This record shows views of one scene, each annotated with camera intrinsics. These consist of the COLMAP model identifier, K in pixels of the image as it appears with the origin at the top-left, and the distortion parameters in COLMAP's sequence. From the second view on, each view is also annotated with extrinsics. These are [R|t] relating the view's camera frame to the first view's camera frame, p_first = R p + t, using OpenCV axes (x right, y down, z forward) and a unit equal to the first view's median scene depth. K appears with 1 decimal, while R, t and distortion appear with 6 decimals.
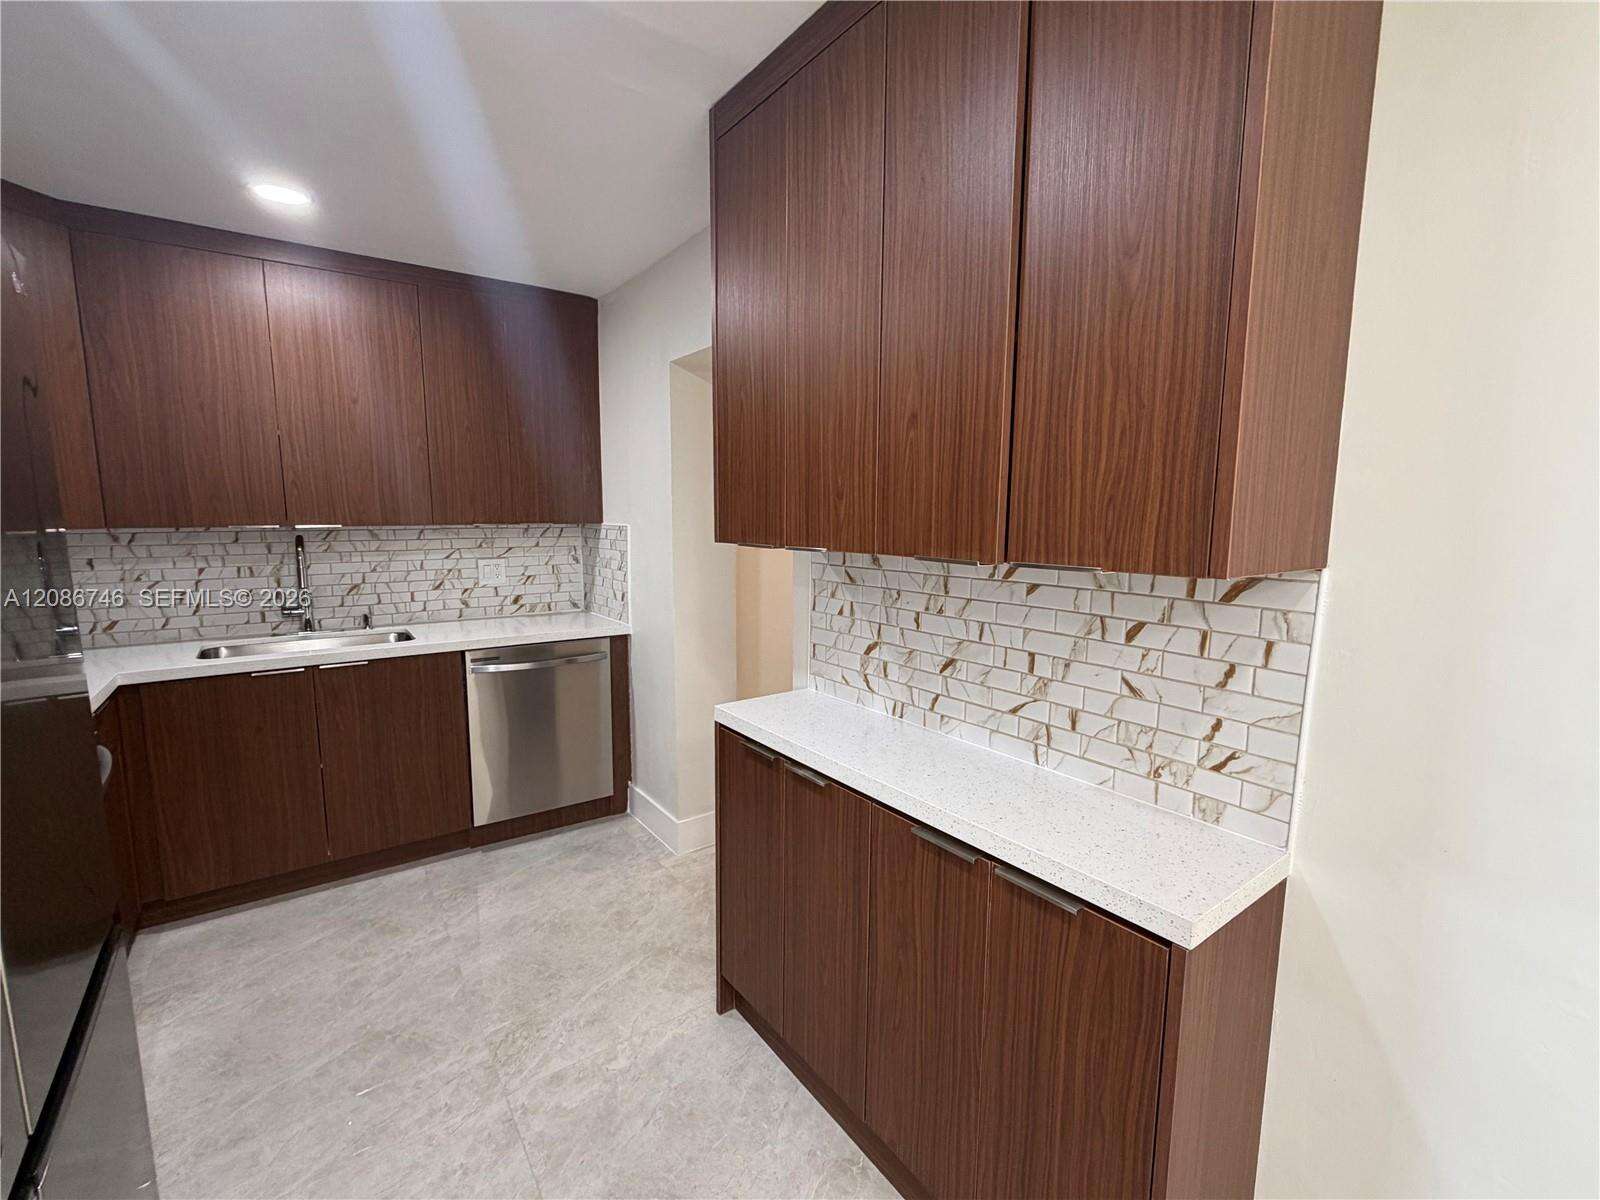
lens RADIAL K [[695.1, 0, 796.8], [0, 695.1, 602.0], [0, 0, 1]] dist [0.000553, 0.000377]
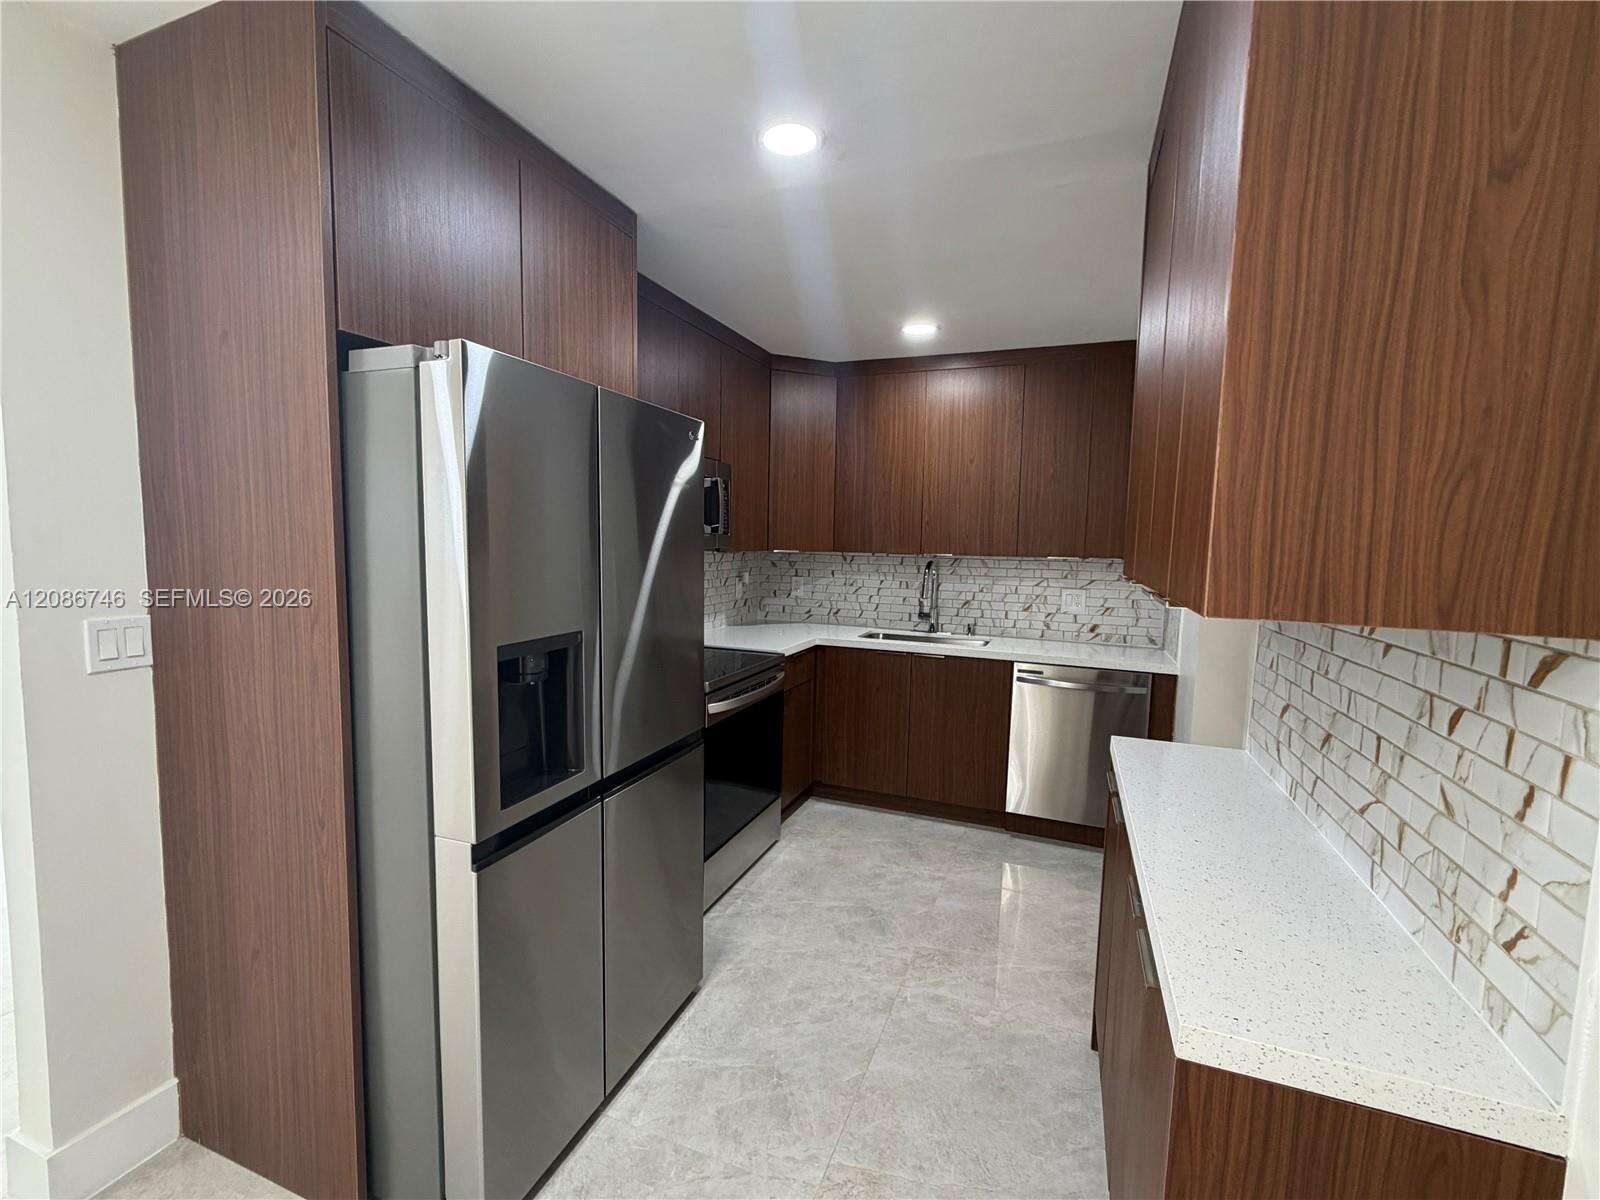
lens RADIAL K [[695.1, 0, 804.0], [0, 695.1, 604.4], [0, 0, 1]] dist [0.000553, 0.000377]
pose [[0.543647, 0.084910, -0.835008, 0.334159], [-0.129814, 0.991405, 0.016296, 0.000578], [0.829214, 0.099536, 0.549997, 0.036945]]
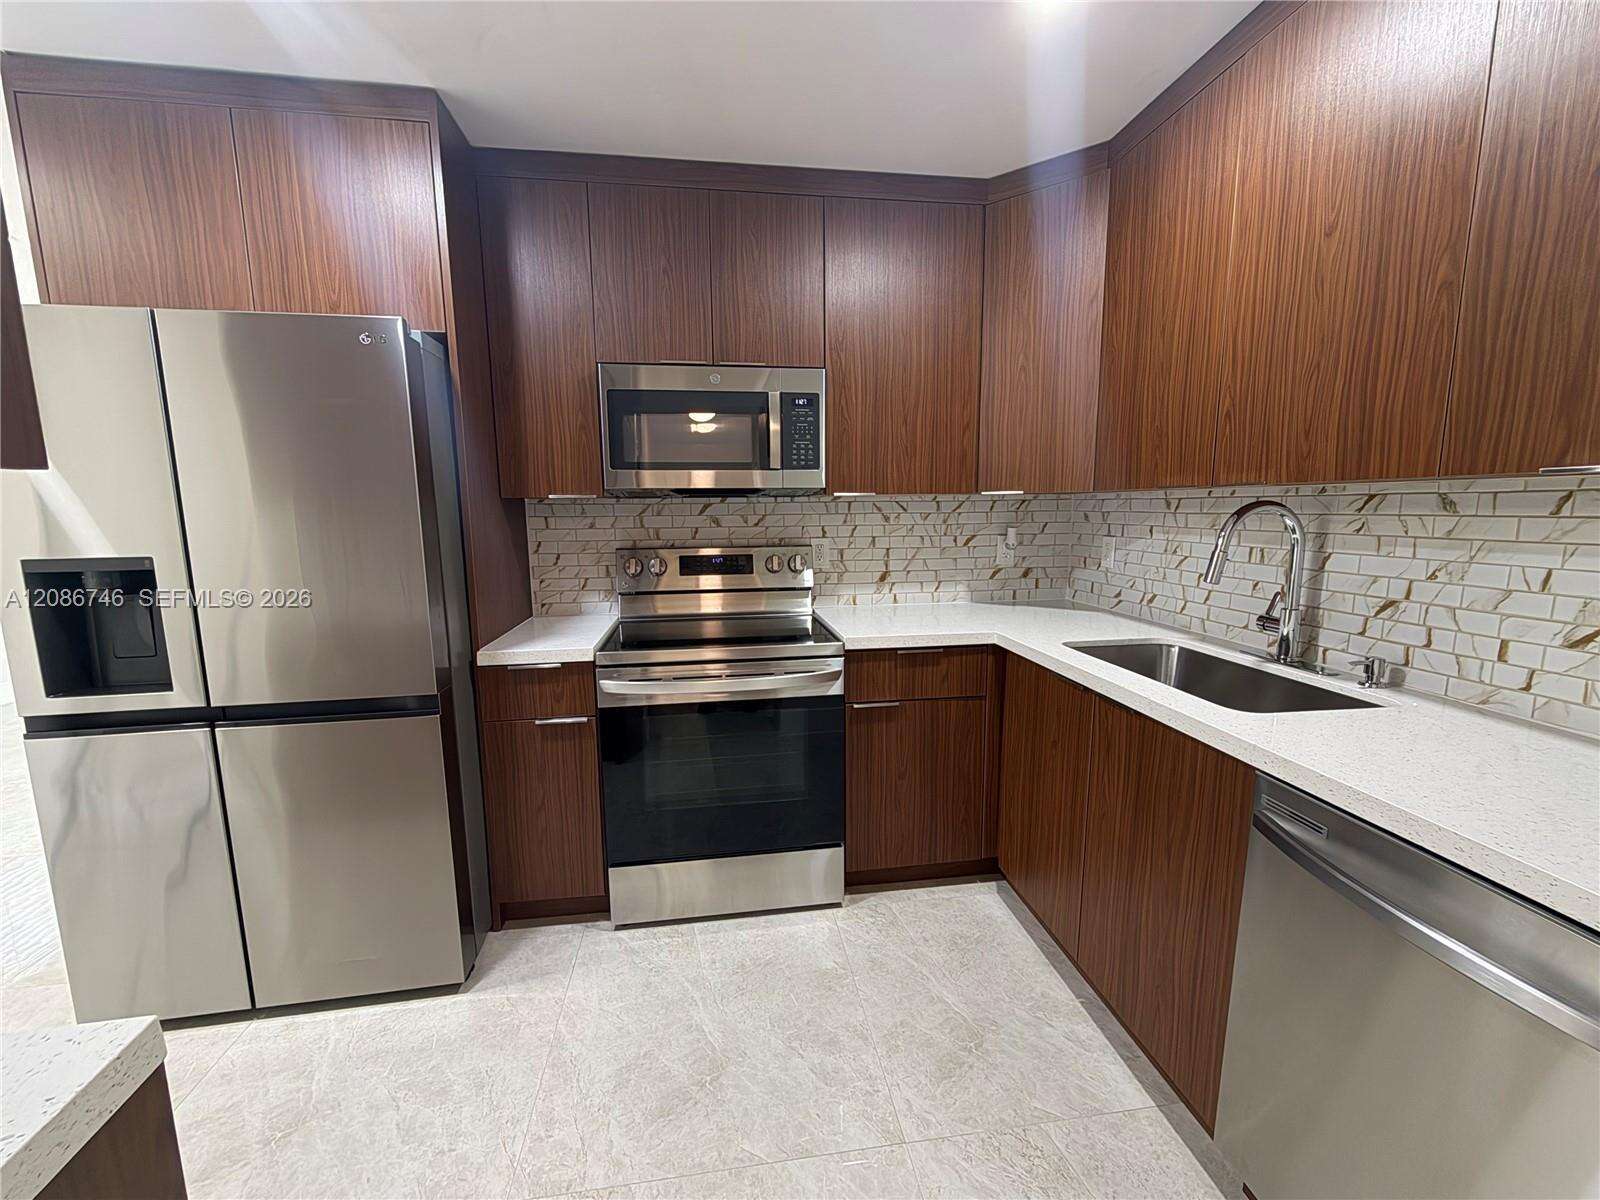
lens RADIAL K [[640.2, 0, 797.8], [0, 640.2, 602.6], [0, 0, 1]] dist [-0.001636, 0.000361]
pose [[-0.457596, 0.132390, -0.879249, -0.018134], [-0.112255, 0.972339, 0.204829, -0.083230], [0.882046, 0.192429, -0.430077, 0.955162]]
